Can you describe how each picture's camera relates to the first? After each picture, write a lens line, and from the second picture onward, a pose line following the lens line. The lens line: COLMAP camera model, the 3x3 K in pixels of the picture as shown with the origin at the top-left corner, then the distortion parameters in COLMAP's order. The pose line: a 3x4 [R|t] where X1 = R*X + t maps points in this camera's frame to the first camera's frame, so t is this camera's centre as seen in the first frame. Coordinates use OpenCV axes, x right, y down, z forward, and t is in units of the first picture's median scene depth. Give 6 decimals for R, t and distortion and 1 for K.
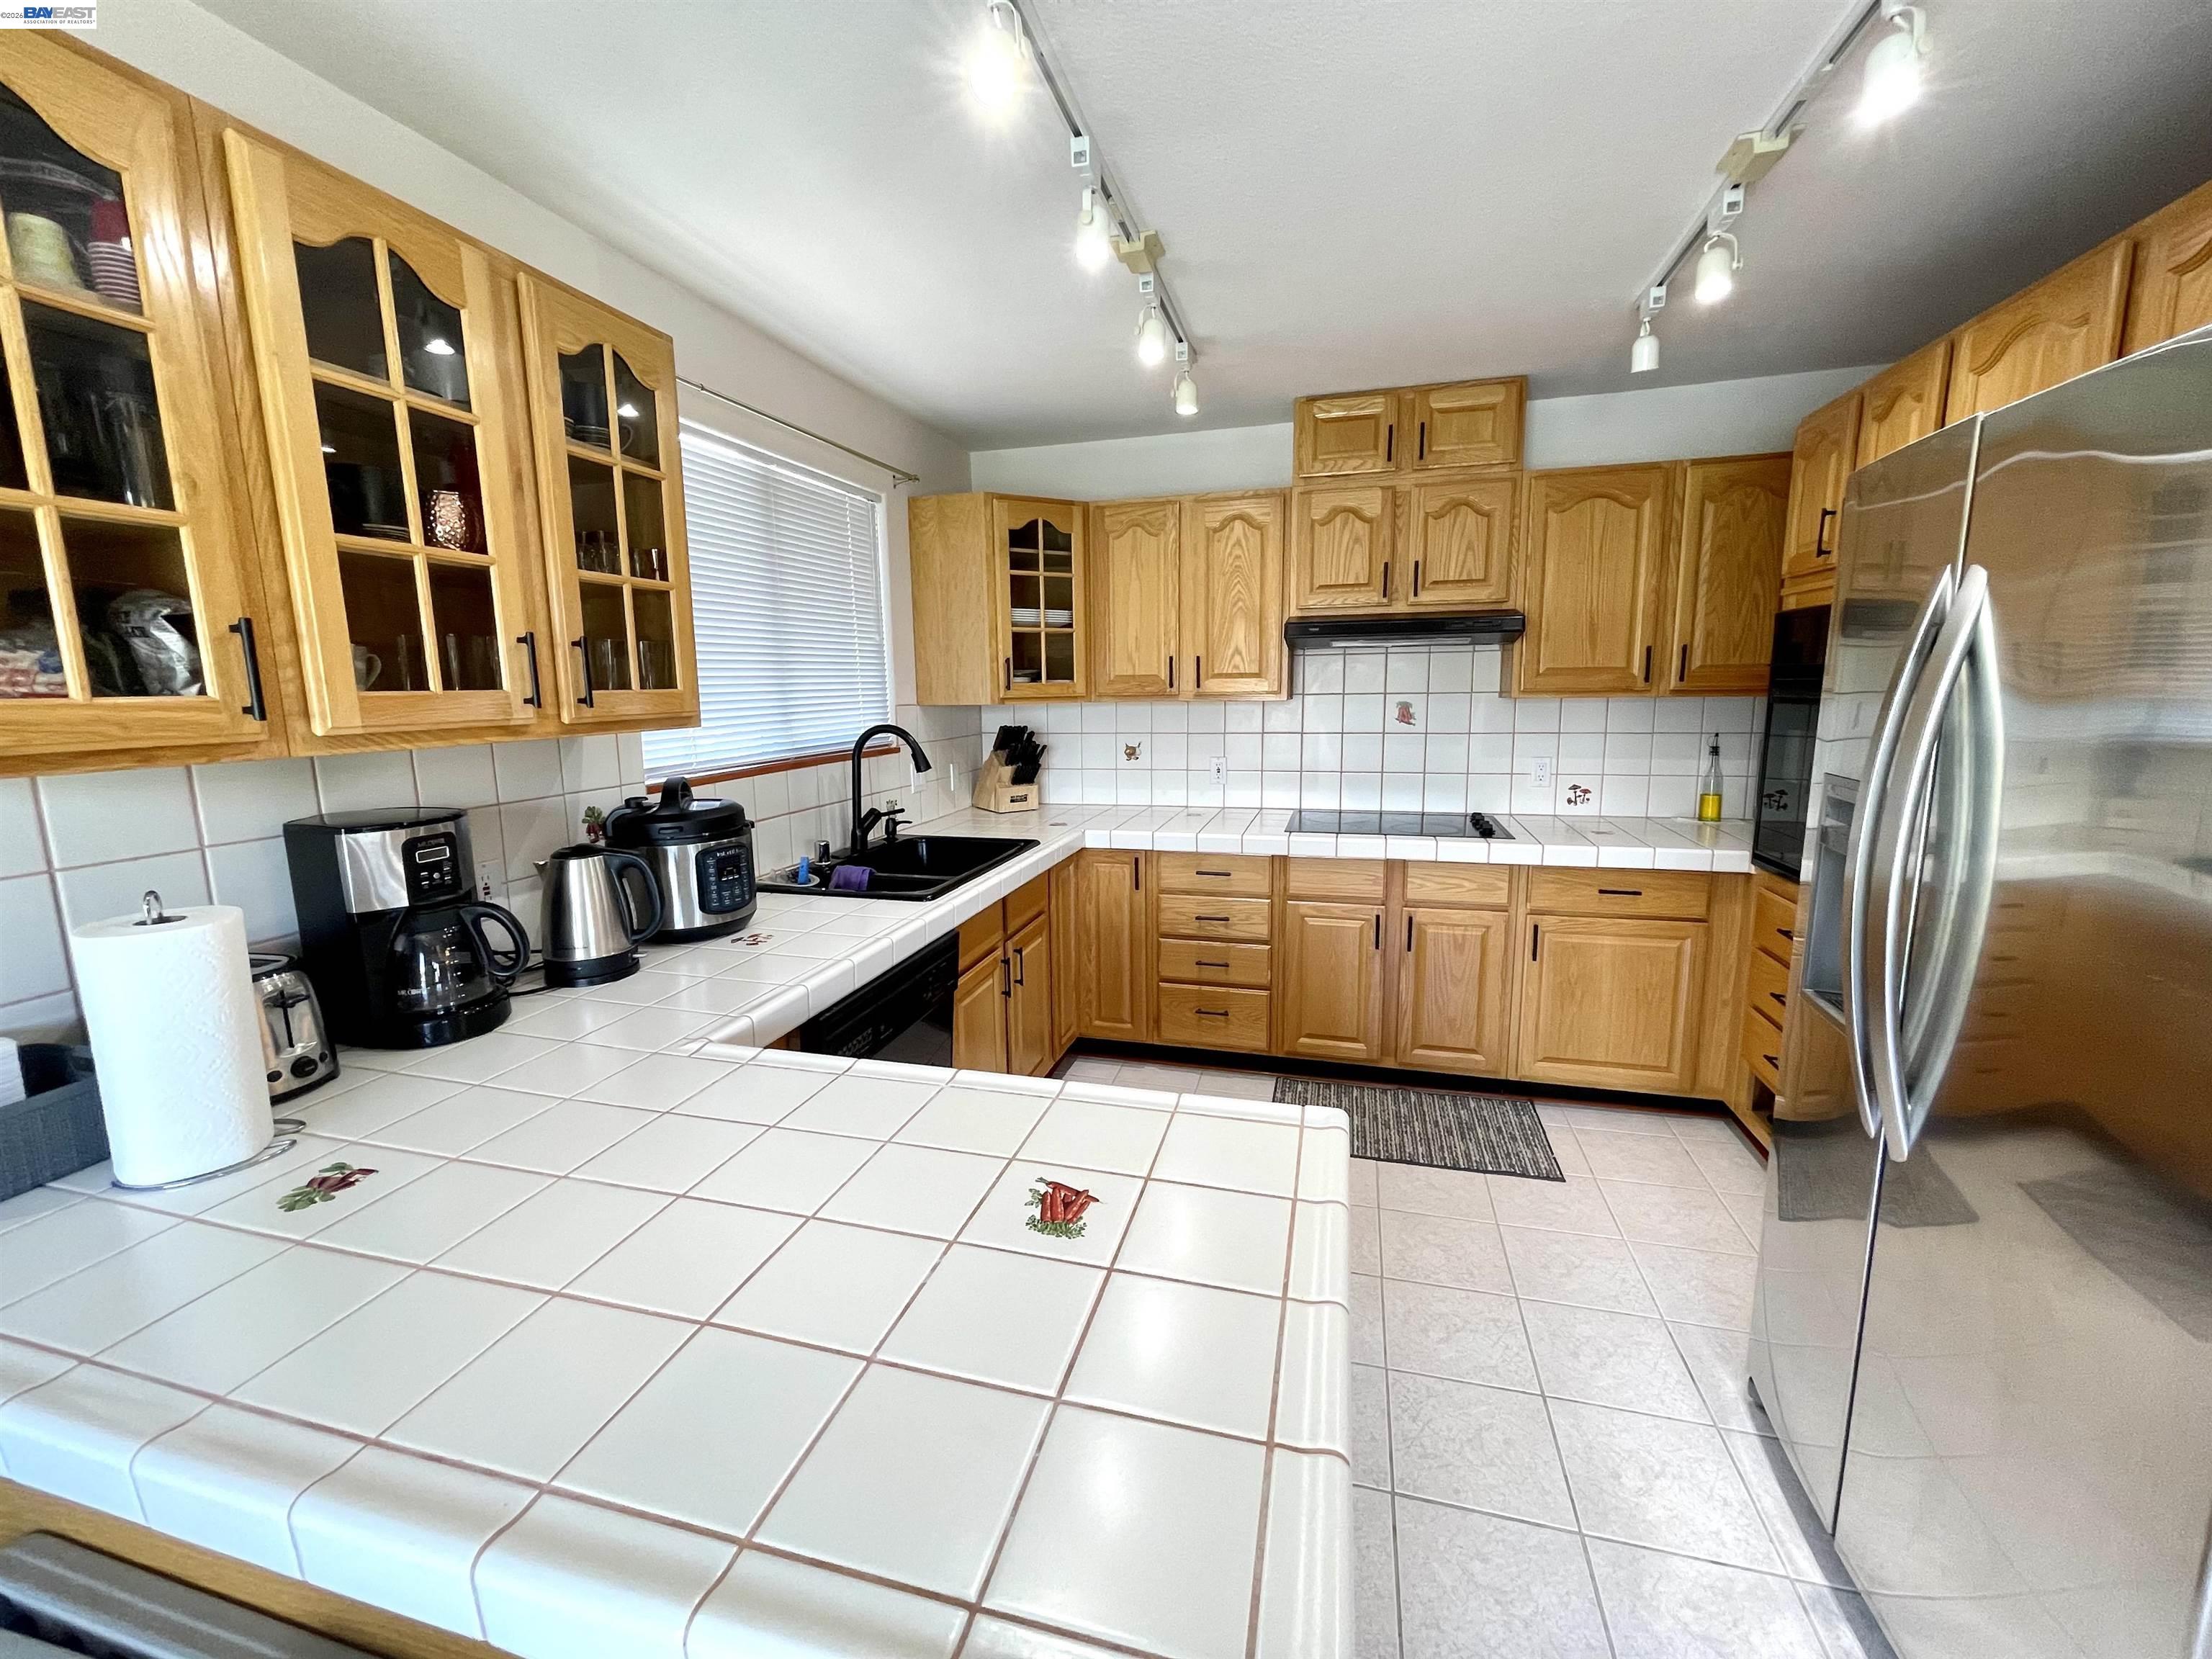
lens RADIAL K [[890.9, 0, 1102.8], [0, 890.9, 822.3], [0, 0, 1]] dist [-0.002354, 0.000296]
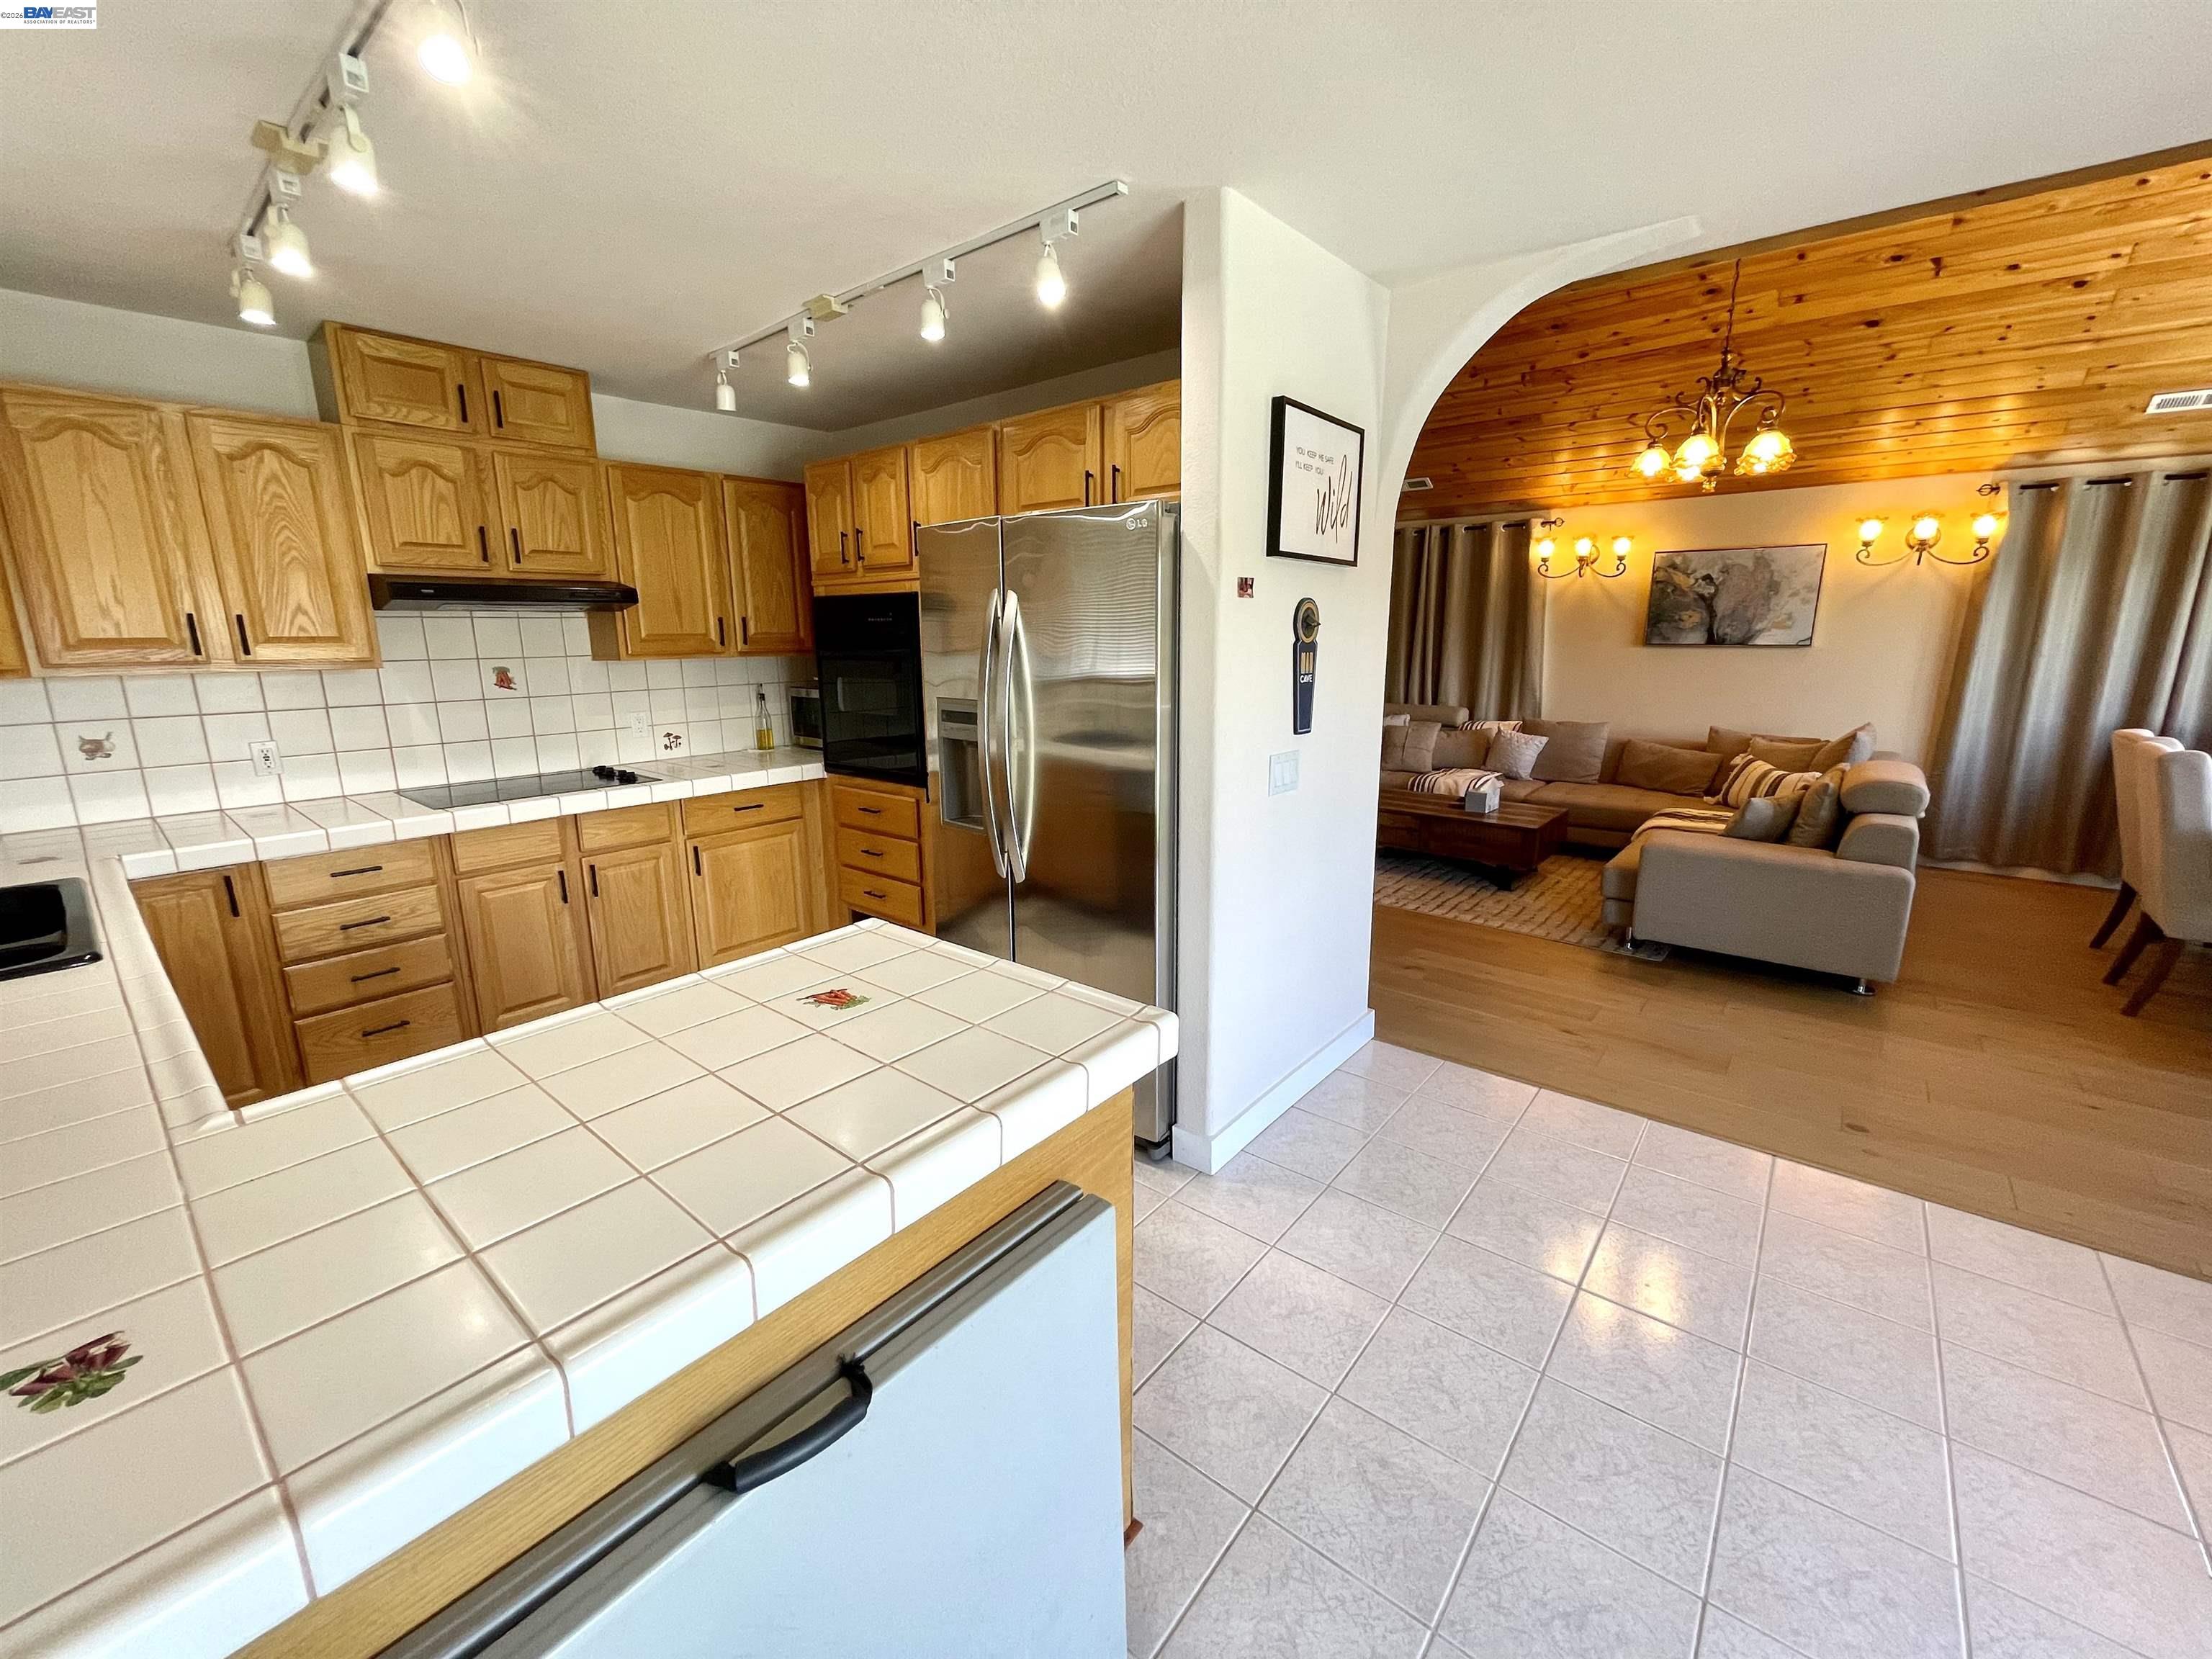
lens RADIAL K [[890.9, 0, 1102.8], [0, 890.9, 822.3], [0, 0, 1]] dist [-0.002354, 0.000296]
pose [[0.410704, -0.181780, 0.893464, -0.345340], [0.144270, 0.980535, 0.133178, 0.000376], [-0.900282, 0.074204, 0.428935, -0.024366]]
